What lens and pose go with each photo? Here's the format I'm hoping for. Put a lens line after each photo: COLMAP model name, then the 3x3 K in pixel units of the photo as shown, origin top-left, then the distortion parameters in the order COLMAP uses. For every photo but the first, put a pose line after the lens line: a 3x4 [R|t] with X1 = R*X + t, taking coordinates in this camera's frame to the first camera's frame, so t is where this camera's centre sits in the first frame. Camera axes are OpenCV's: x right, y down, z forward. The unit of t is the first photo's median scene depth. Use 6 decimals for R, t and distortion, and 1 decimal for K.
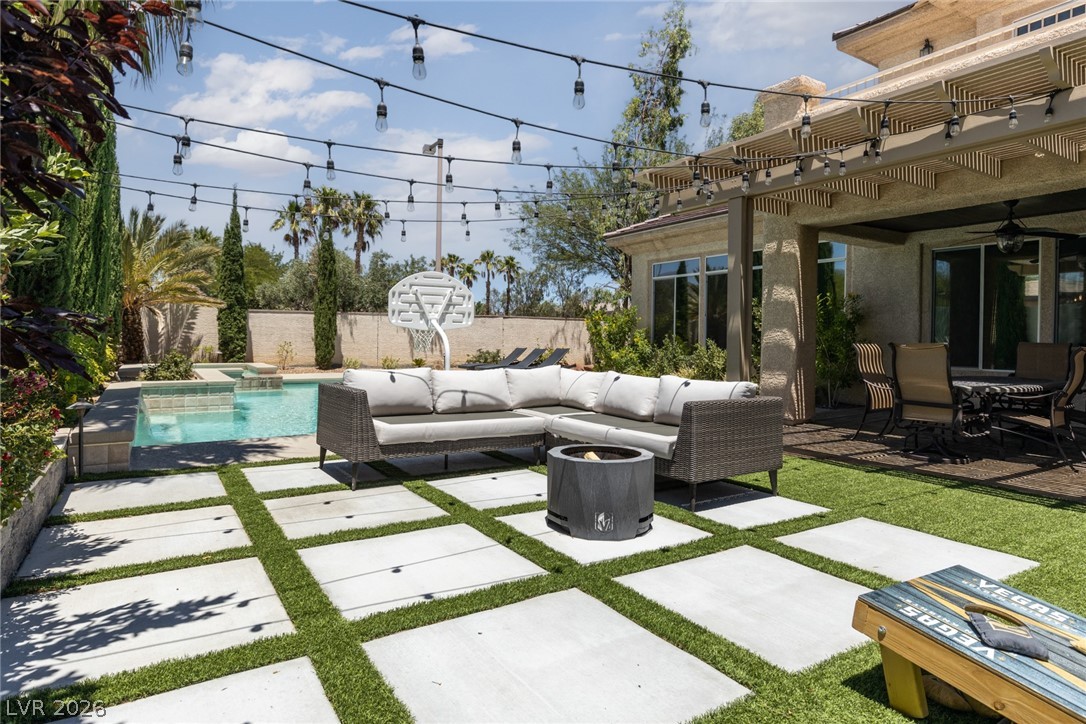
lens RADIAL K [[599.9, 0, 543.6], [0, 599.9, 340.2], [0, 0, 1]] dist [-0.000974, 0.000362]
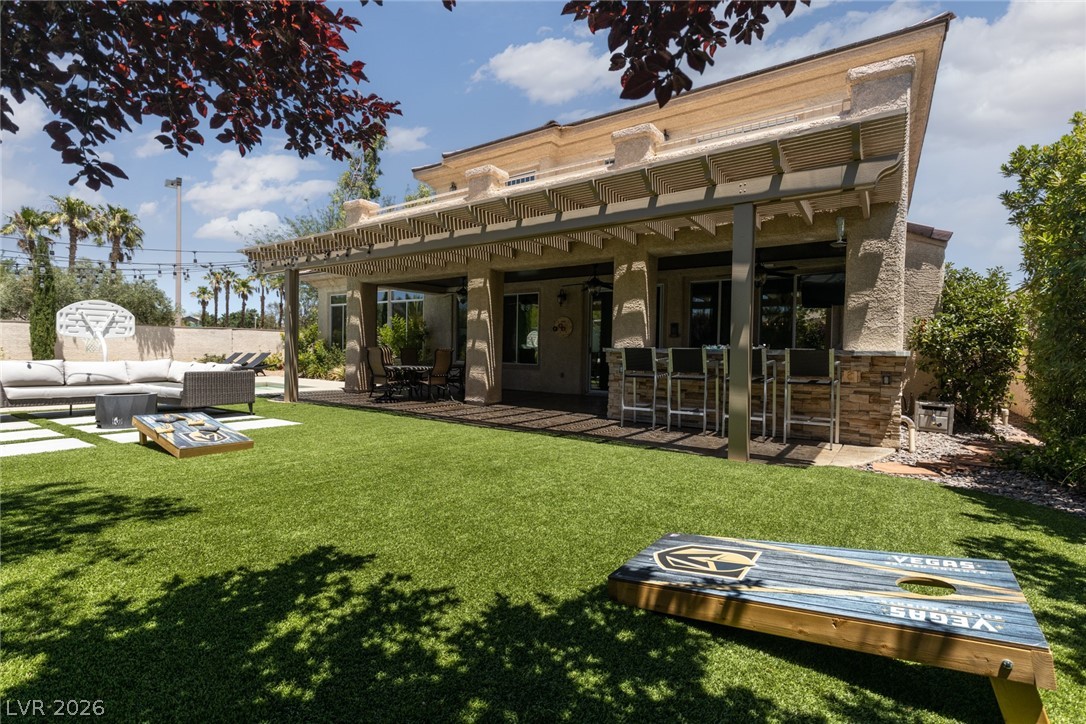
lens RADIAL K [[485.9, 0, 543.0], [0, 485.9, 362.0], [0, 0, 1]] dist [0.003477, 0.000410]
pose [[0.921734, -0.007225, 0.387756, 0.189866], [-0.003304, 0.999644, 0.026480, 0.003260], [-0.387809, -0.025688, 0.921382, -0.295677]]
